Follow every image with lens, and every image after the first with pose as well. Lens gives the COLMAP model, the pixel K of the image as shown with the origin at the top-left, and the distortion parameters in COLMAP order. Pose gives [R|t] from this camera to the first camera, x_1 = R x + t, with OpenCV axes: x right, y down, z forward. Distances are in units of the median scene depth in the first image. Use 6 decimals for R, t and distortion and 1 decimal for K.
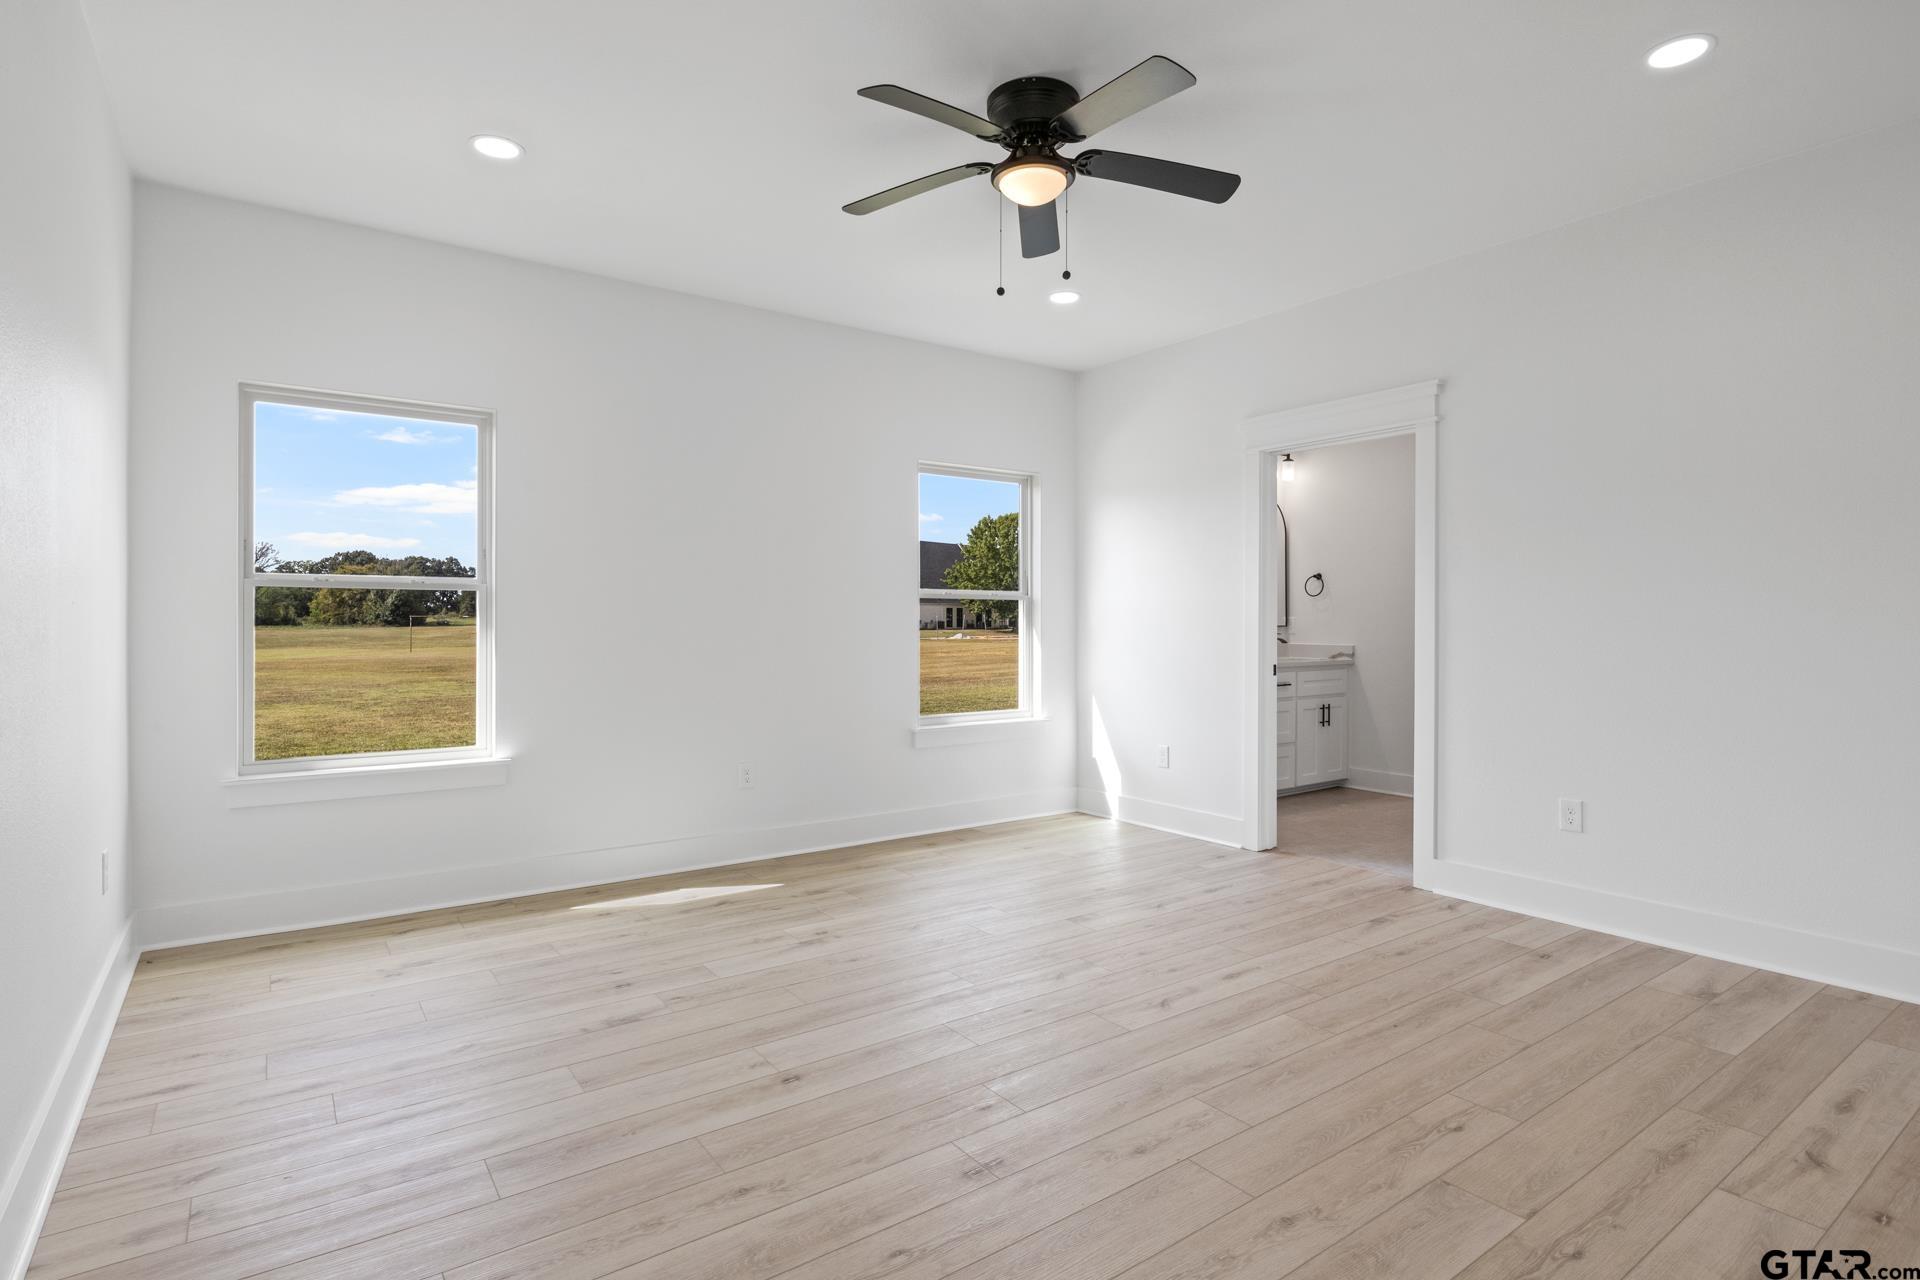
lens RADIAL K [[957.7, 0, 968.9], [0, 957.7, 625.4], [0, 0, 1]] dist [-0.005787, -0.000716]
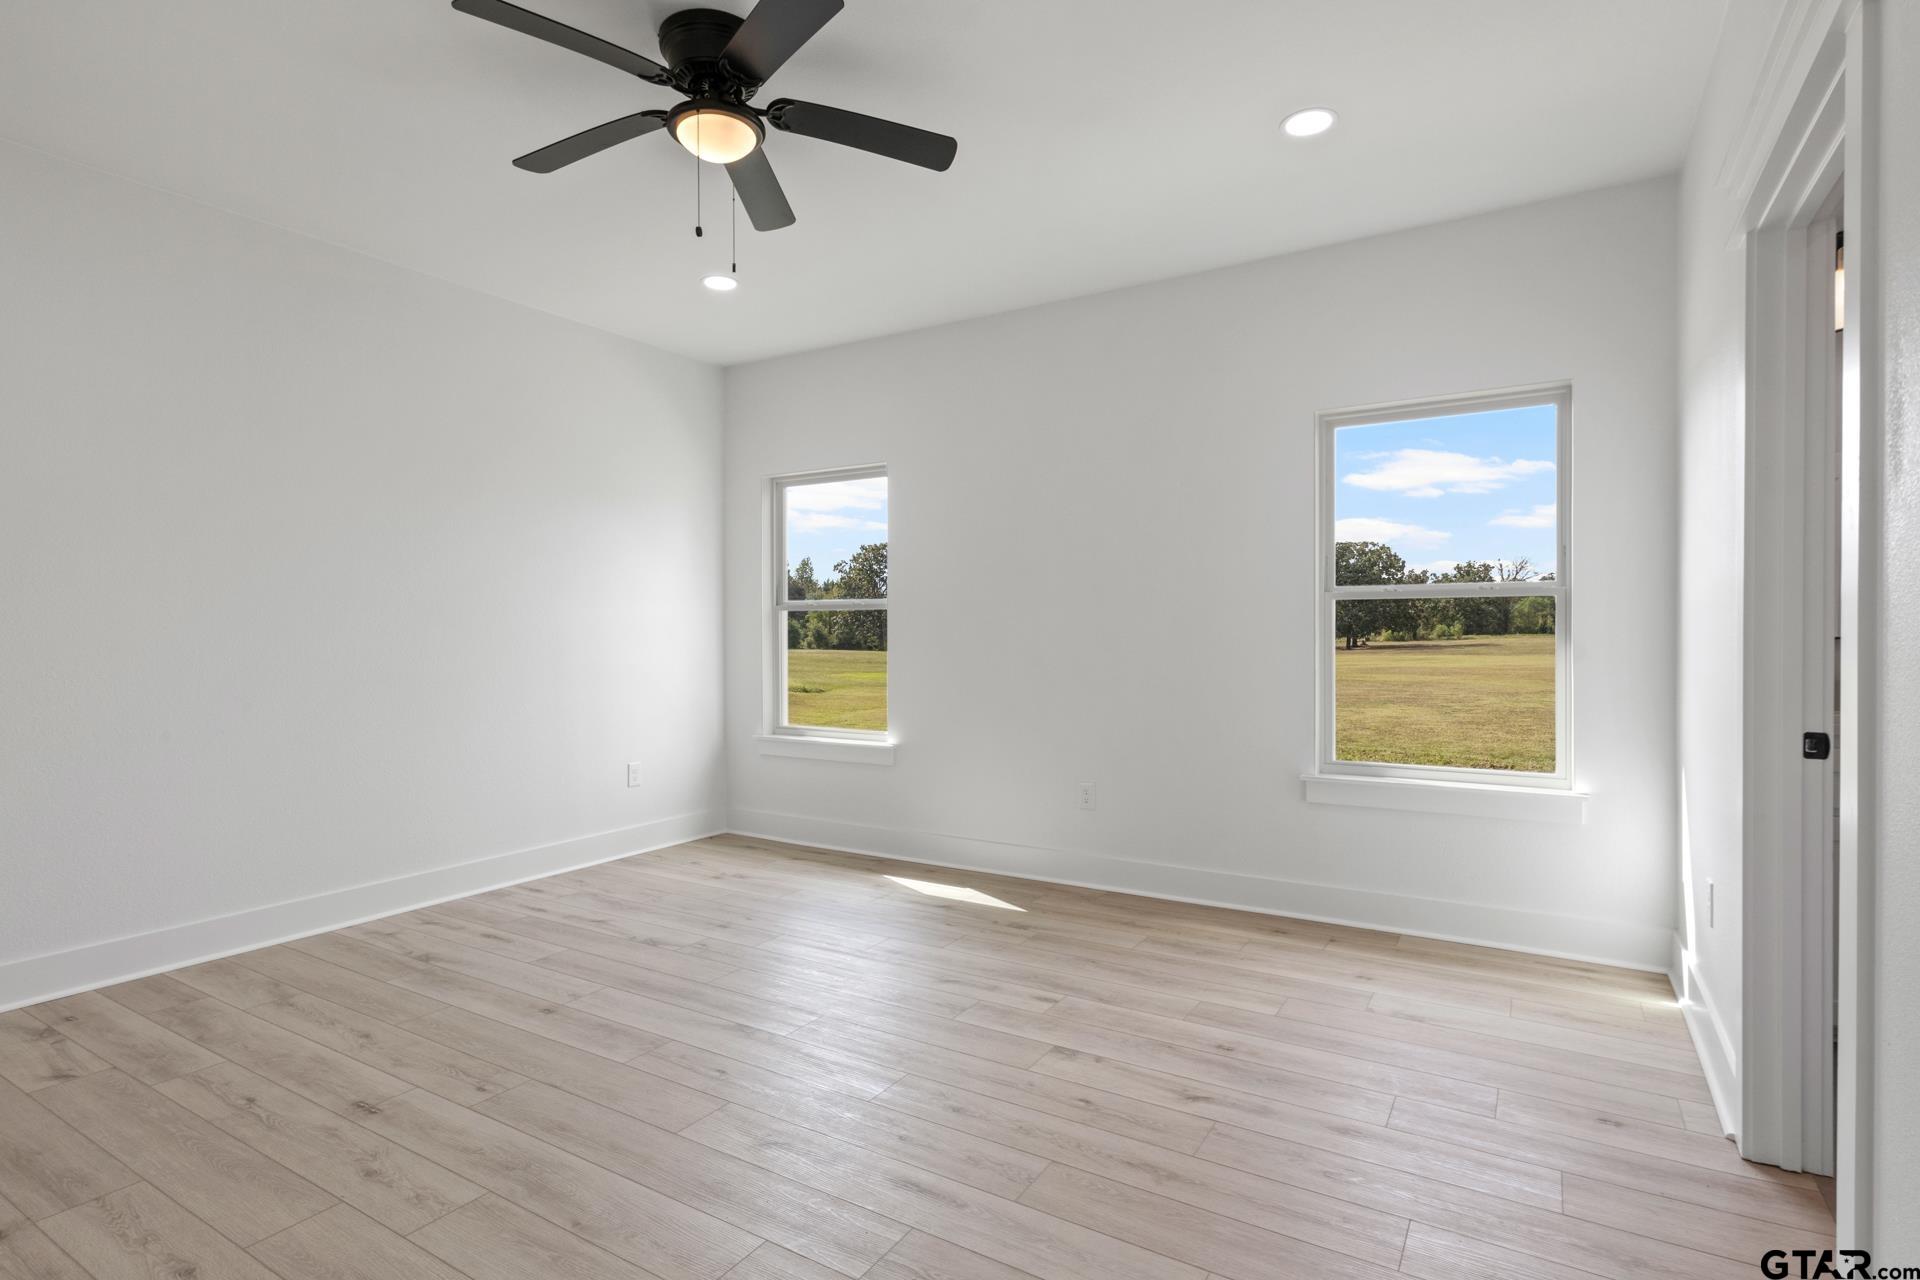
lens RADIAL K [[957.7, 0, 991.3], [0, 957.7, 644.4], [0, 0, 1]] dist [-0.005787, -0.000716]
pose [[0.394435, 0.010491, -0.918864, 0.913706], [0.000718, 0.999931, 0.011724, -0.005901], [0.918924, -0.005284, 0.394400, 0.825498]]
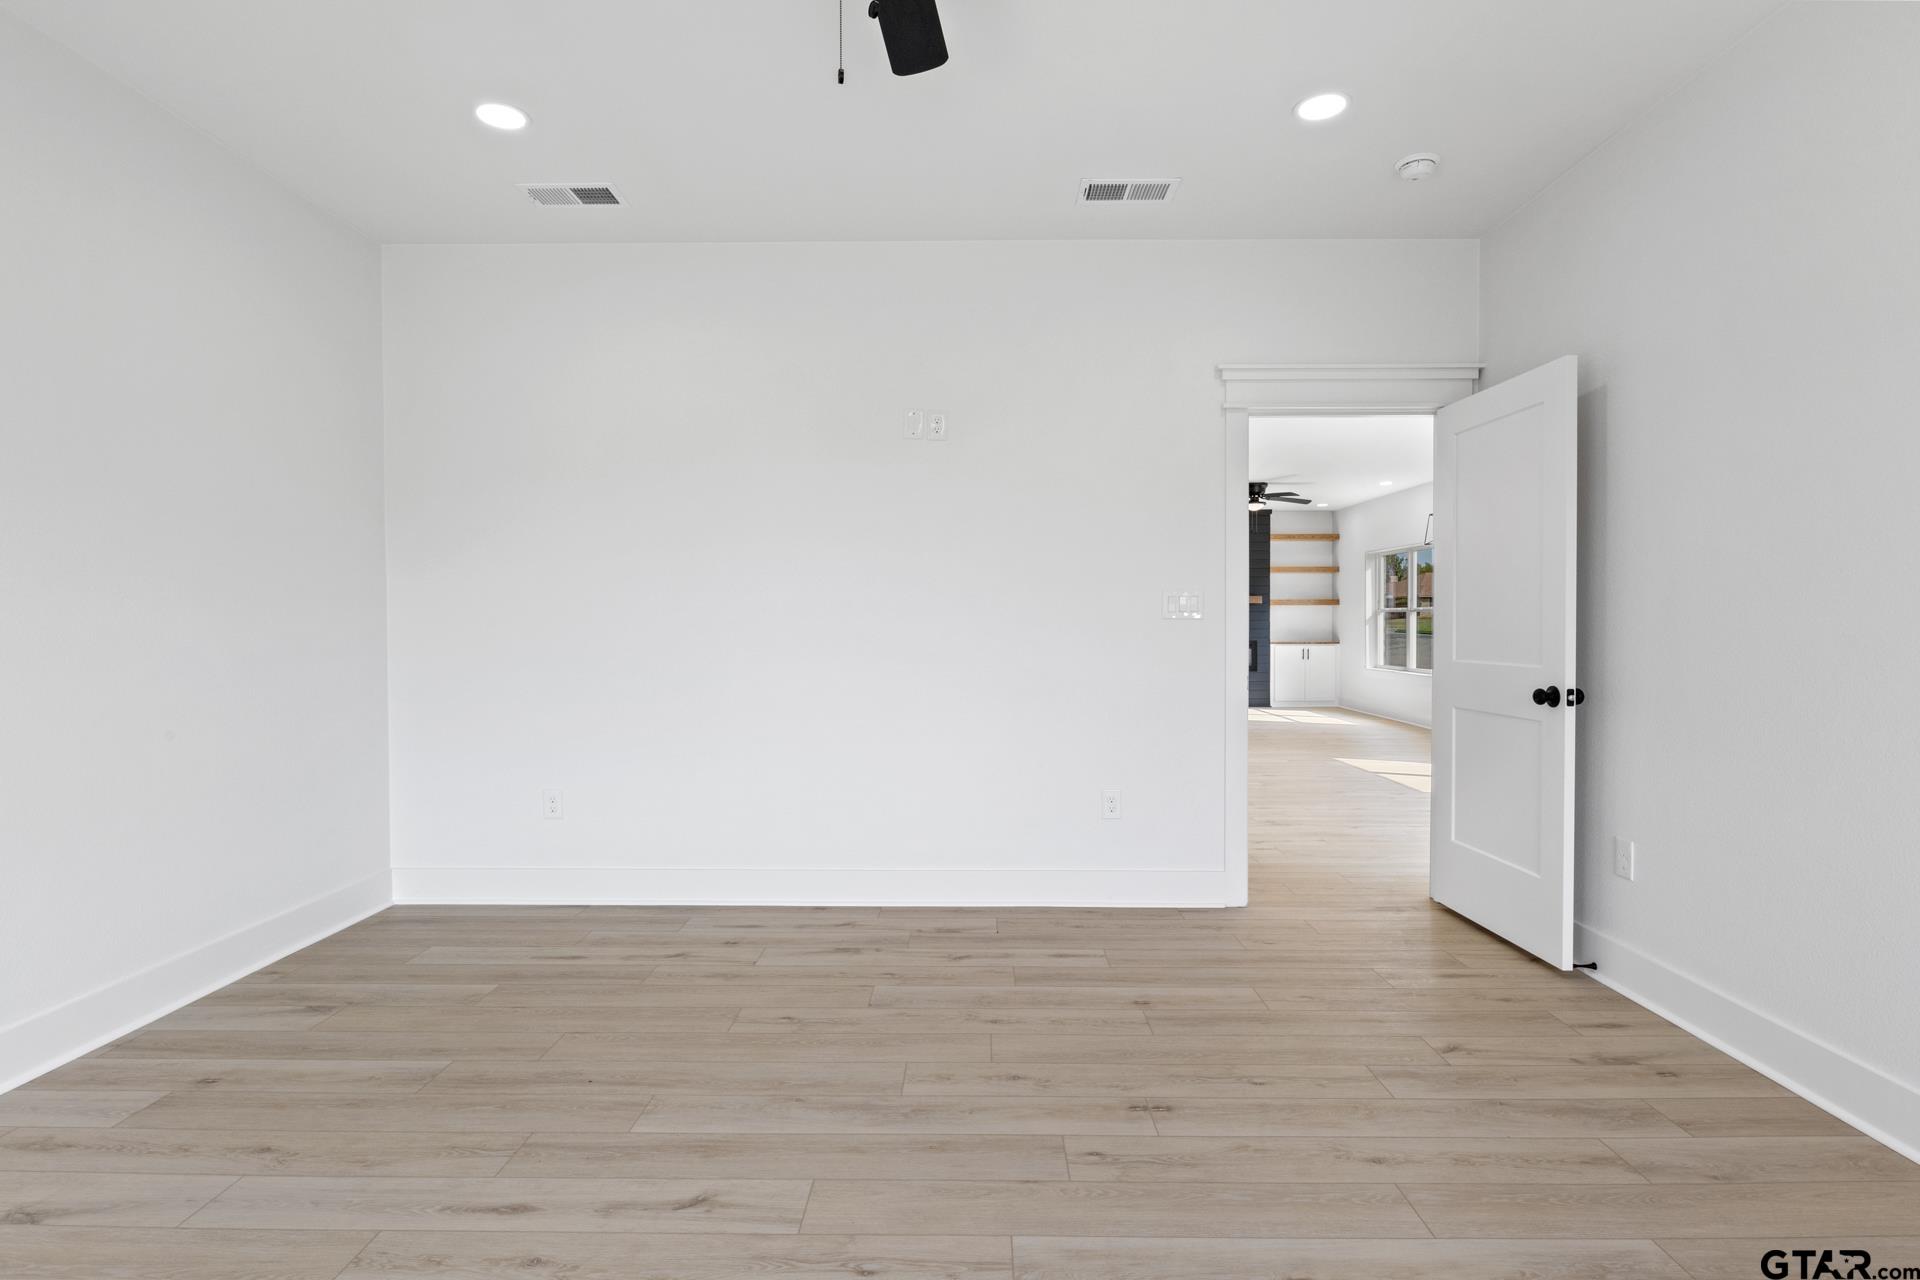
lens RADIAL K [[957.7, 0, 958.1], [0, 957.7, 644.6], [0, 0, 1]] dist [-0.005787, -0.000716]
pose [[-0.791266, -0.013924, 0.611313, -0.322735], [0.003603, 0.999617, 0.027432, -0.006334], [-0.611461, 0.023909, -0.790913, 1.338032]]
